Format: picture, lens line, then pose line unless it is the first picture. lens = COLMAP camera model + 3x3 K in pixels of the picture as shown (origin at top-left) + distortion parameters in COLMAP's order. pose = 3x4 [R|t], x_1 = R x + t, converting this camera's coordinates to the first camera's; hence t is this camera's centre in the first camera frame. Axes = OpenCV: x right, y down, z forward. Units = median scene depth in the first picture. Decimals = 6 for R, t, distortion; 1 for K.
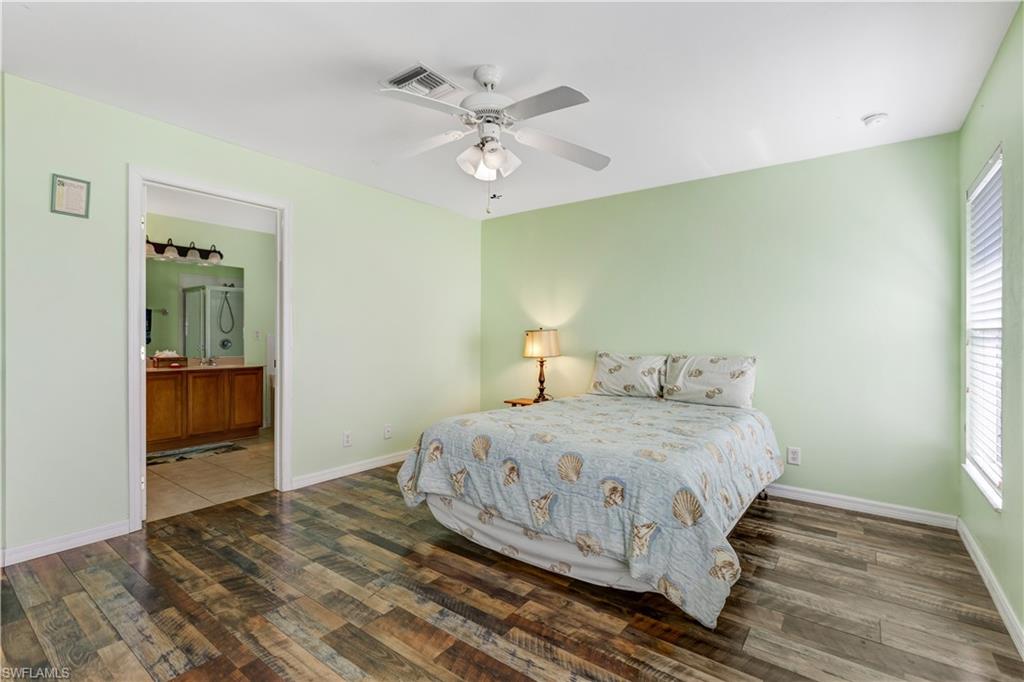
lens RADIAL K [[468.3, 0, 506.0], [0, 468.3, 339.9], [0, 0, 1]] dist [0.002859, 0.000761]
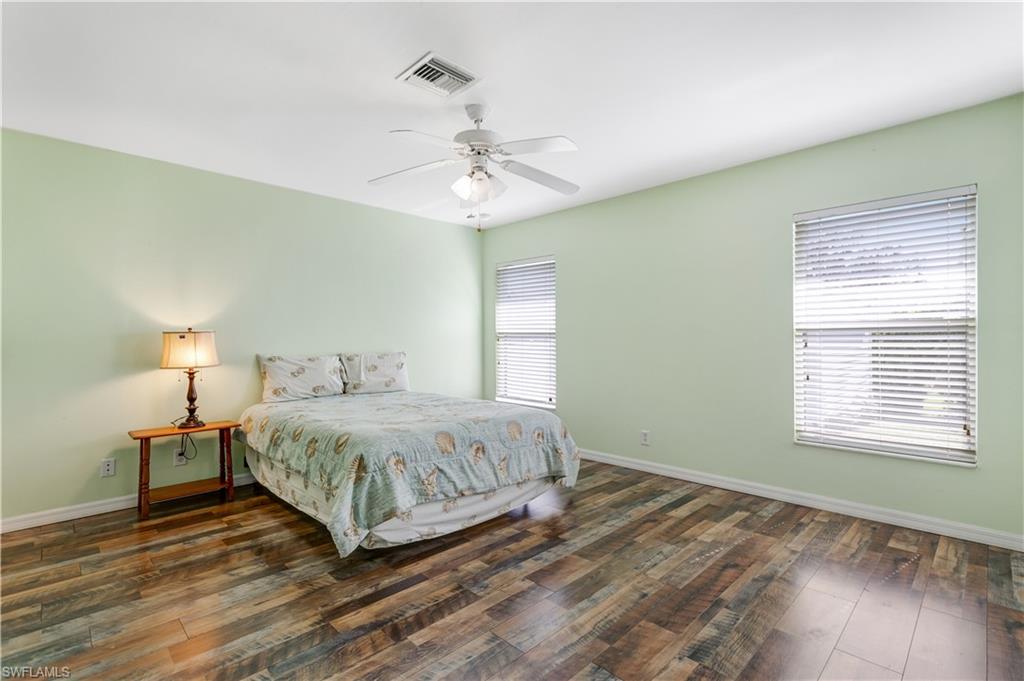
lens RADIAL K [[468.3, 0, 511.9], [0, 468.3, 338.5], [0, 0, 1]] dist [0.002859, 0.000761]
pose [[0.156893, -0.010489, 0.987560, -1.097941], [0.013796, 0.999869, 0.008428, -0.015666], [-0.987519, 0.012302, 0.157017, 0.687487]]
